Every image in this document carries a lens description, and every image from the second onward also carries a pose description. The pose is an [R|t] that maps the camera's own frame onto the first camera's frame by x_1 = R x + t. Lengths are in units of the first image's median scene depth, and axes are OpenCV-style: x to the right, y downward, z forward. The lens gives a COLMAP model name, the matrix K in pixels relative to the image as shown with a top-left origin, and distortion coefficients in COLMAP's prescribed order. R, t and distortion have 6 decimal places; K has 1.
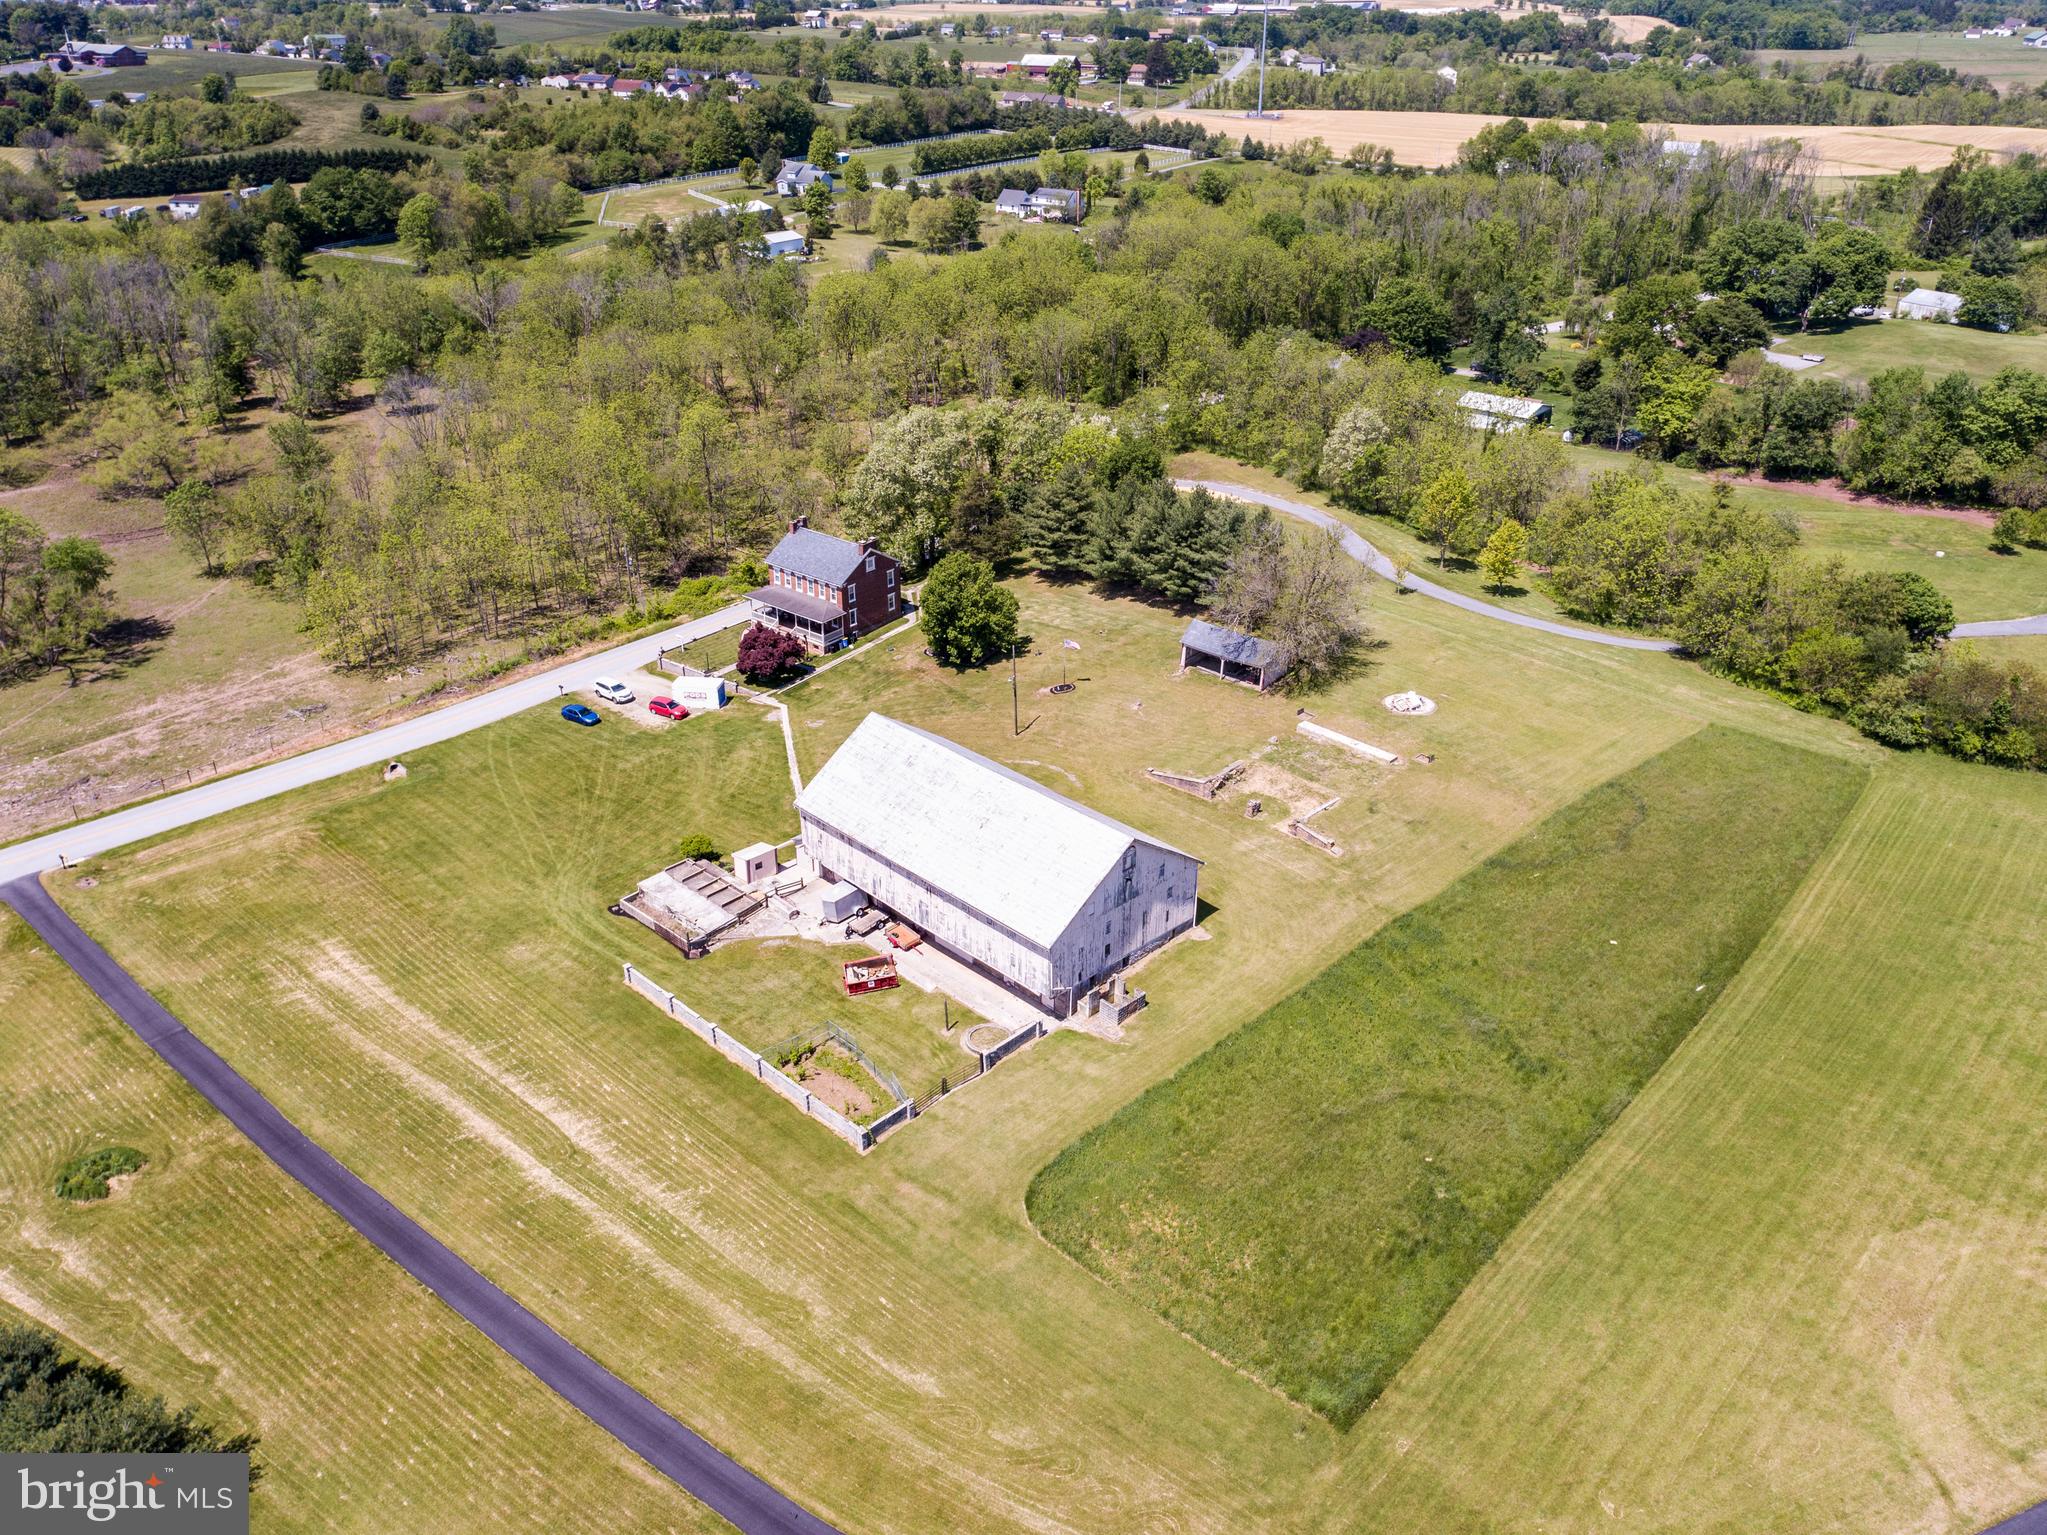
lens RADIAL K [[1563.1, 0, 1020.8], [0, 1563.1, 778.5], [0, 0, 1]] dist [-0.020947, 0.014506]
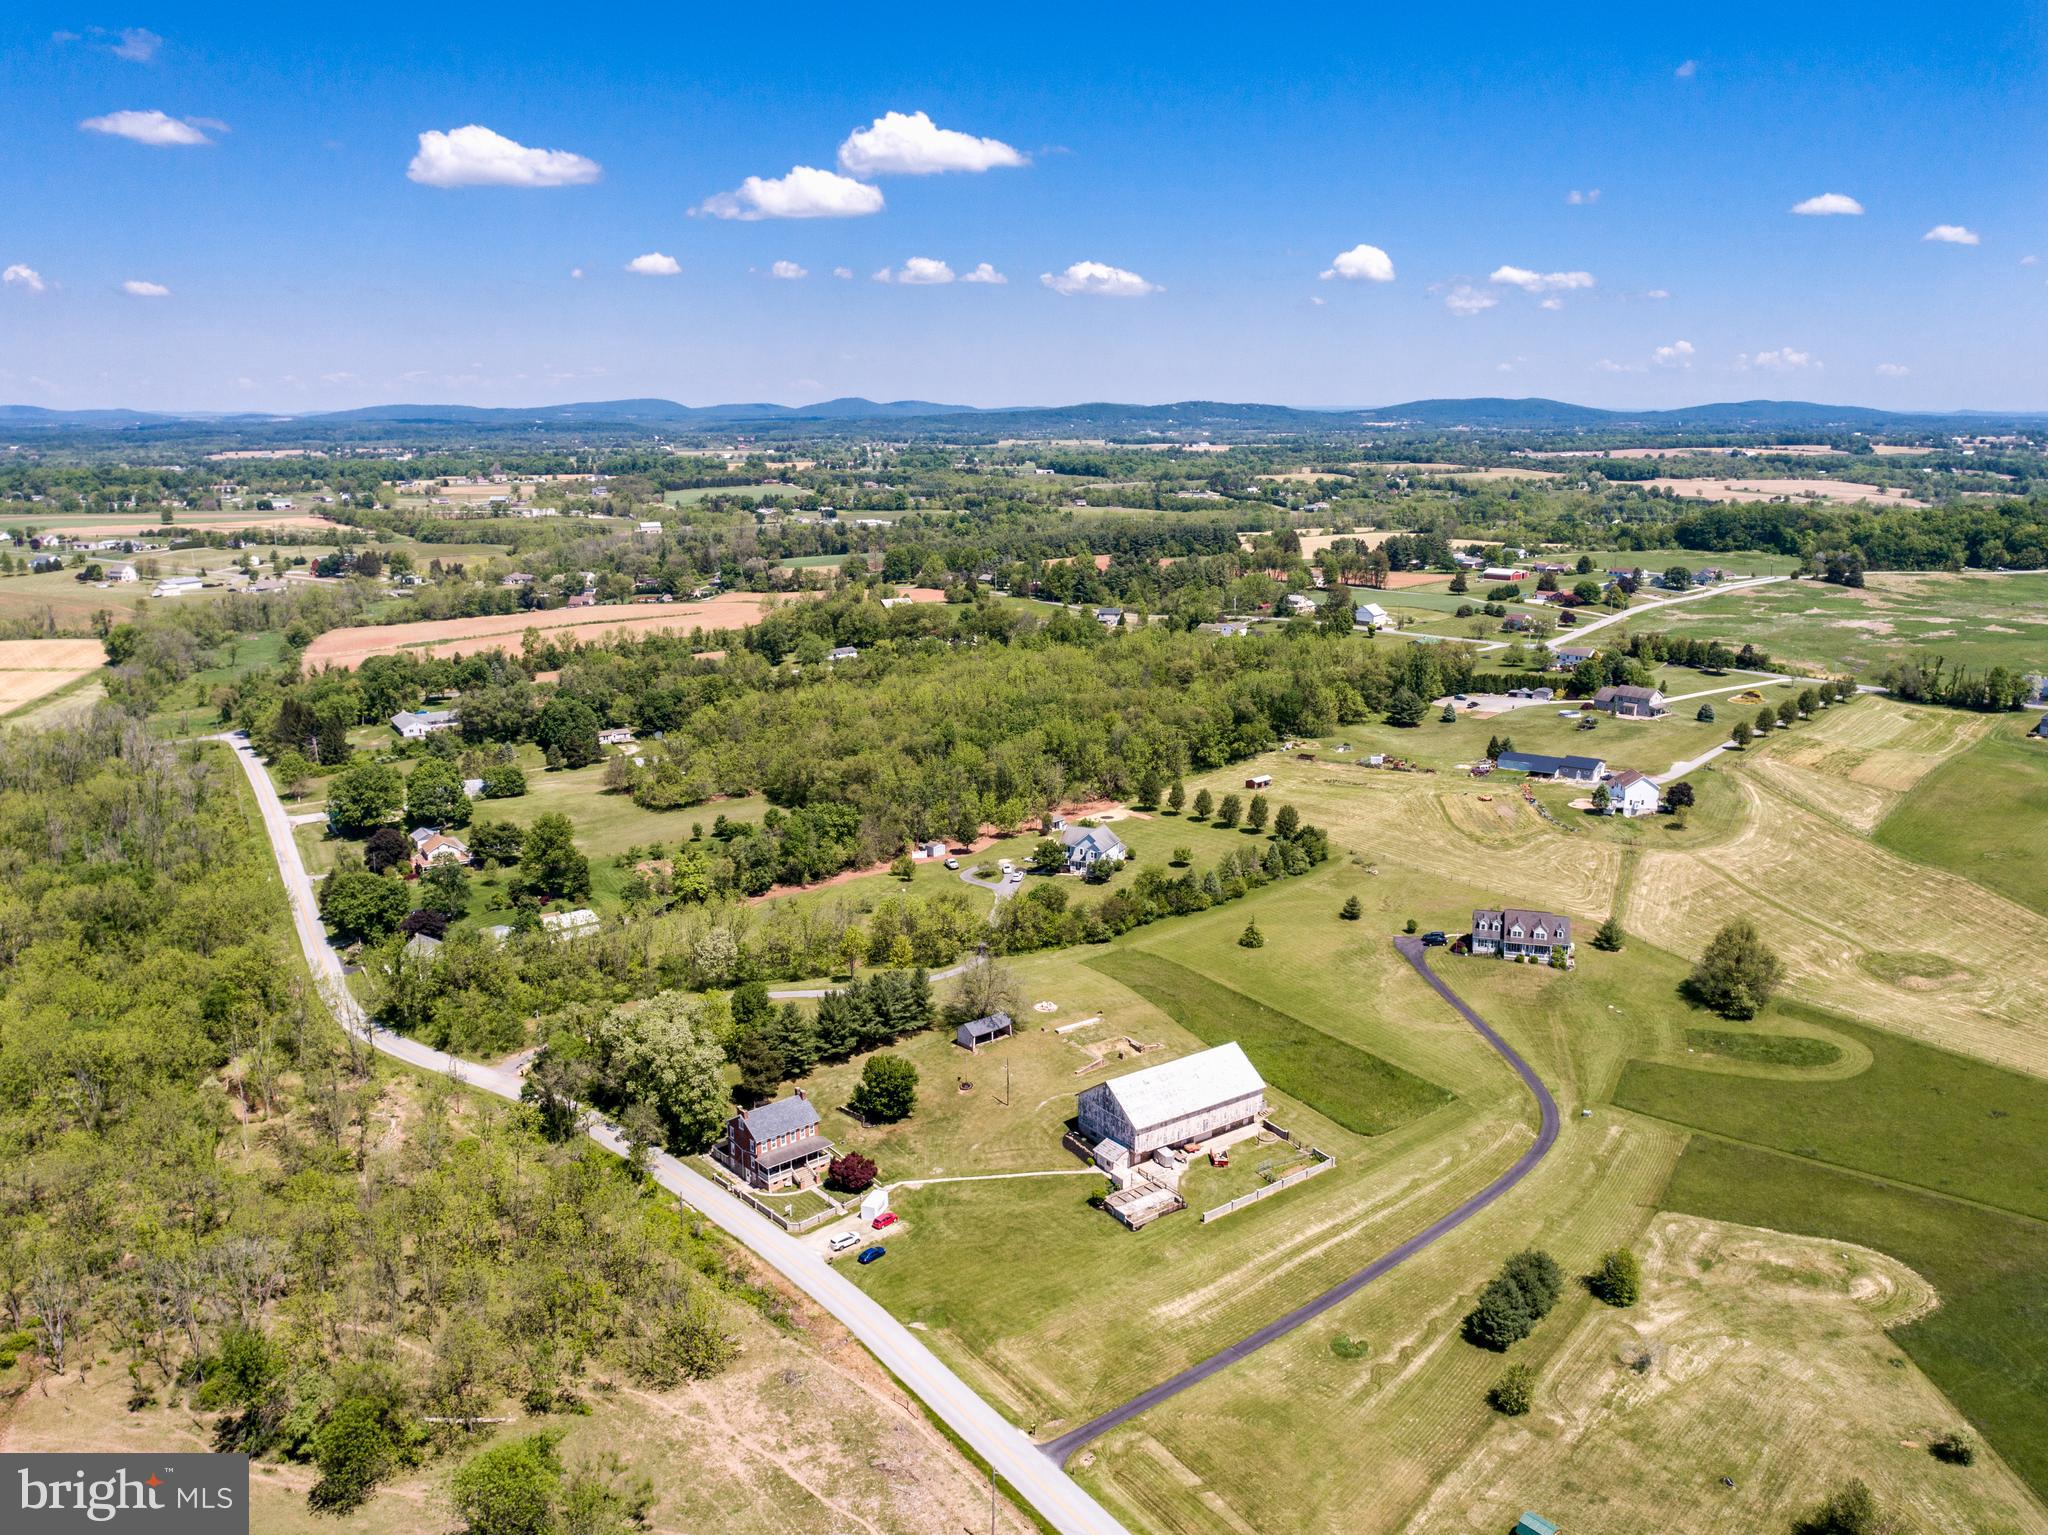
lens RADIAL K [[1563.9, 0, 1028.4], [0, 1563.9, 757.7], [0, 0, 1]] dist [-0.020947, 0.014506]
pose [[0.160670, -0.221188, 0.961905, -1.467796], [0.460304, 0.878887, 0.125213, -0.530688], [-0.873101, 0.422651, 0.243024, 0.310735]]
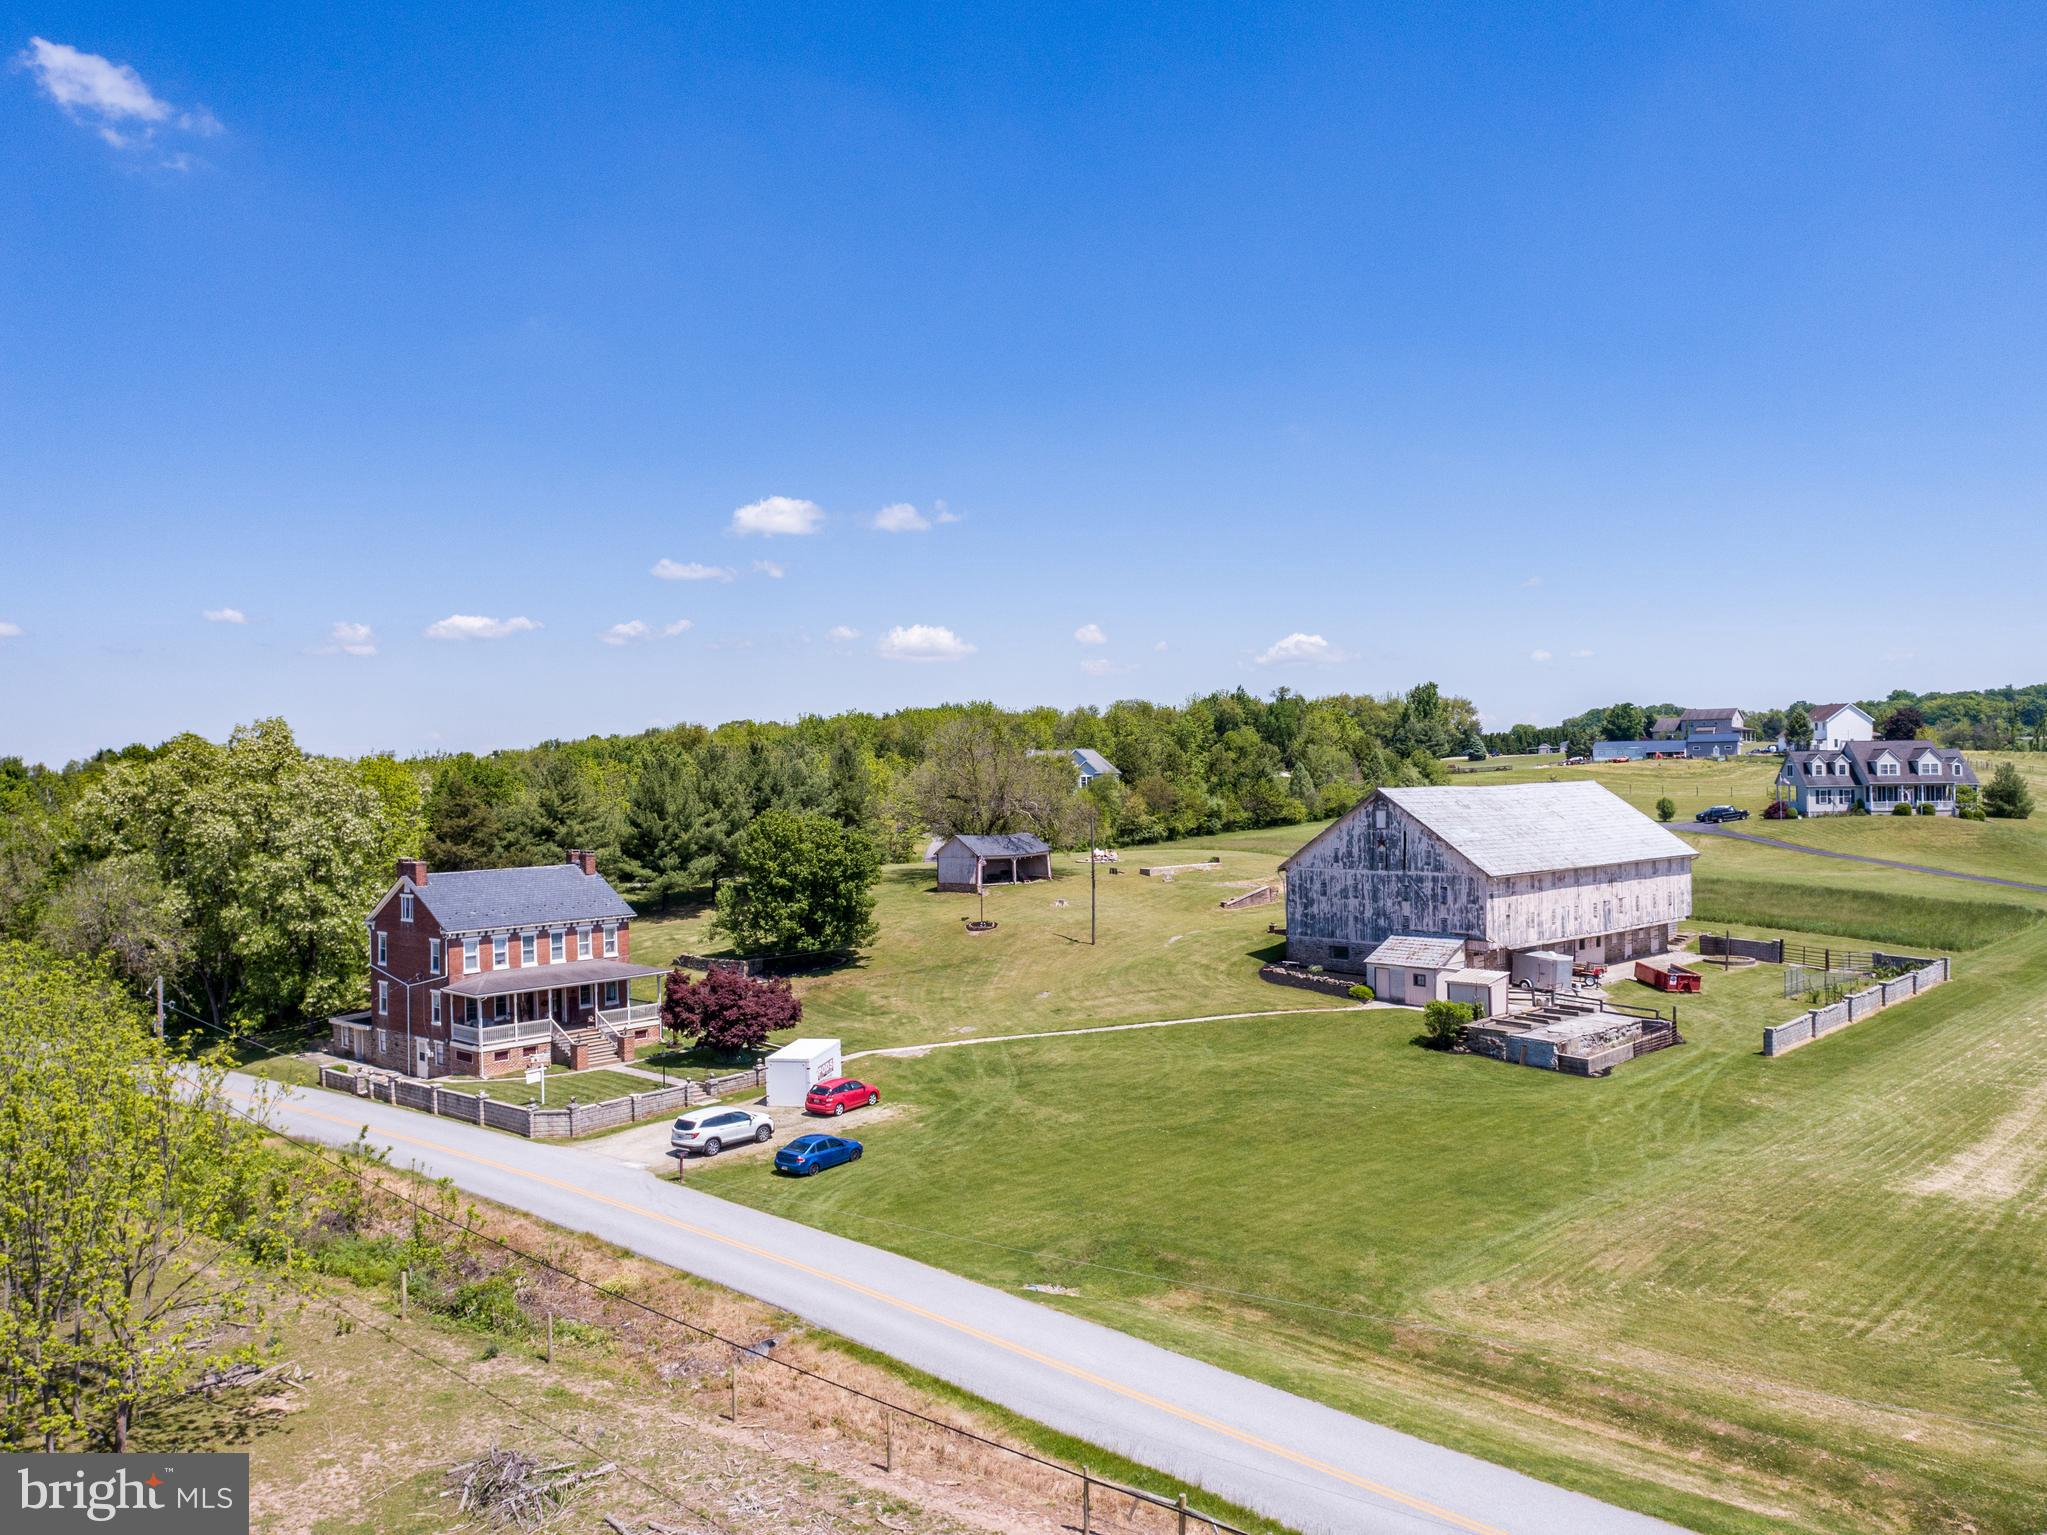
lens RADIAL K [[1563.1, 0, 1022.3], [0, 1563.1, 769.2], [0, 0, 1]] dist [-0.020947, 0.014506]
pose [[0.034097, -0.003378, 0.999413, -0.671428], [0.480213, 0.877050, -0.013419, -0.095610], [-0.876489, 0.480388, 0.031527, 0.841220]]
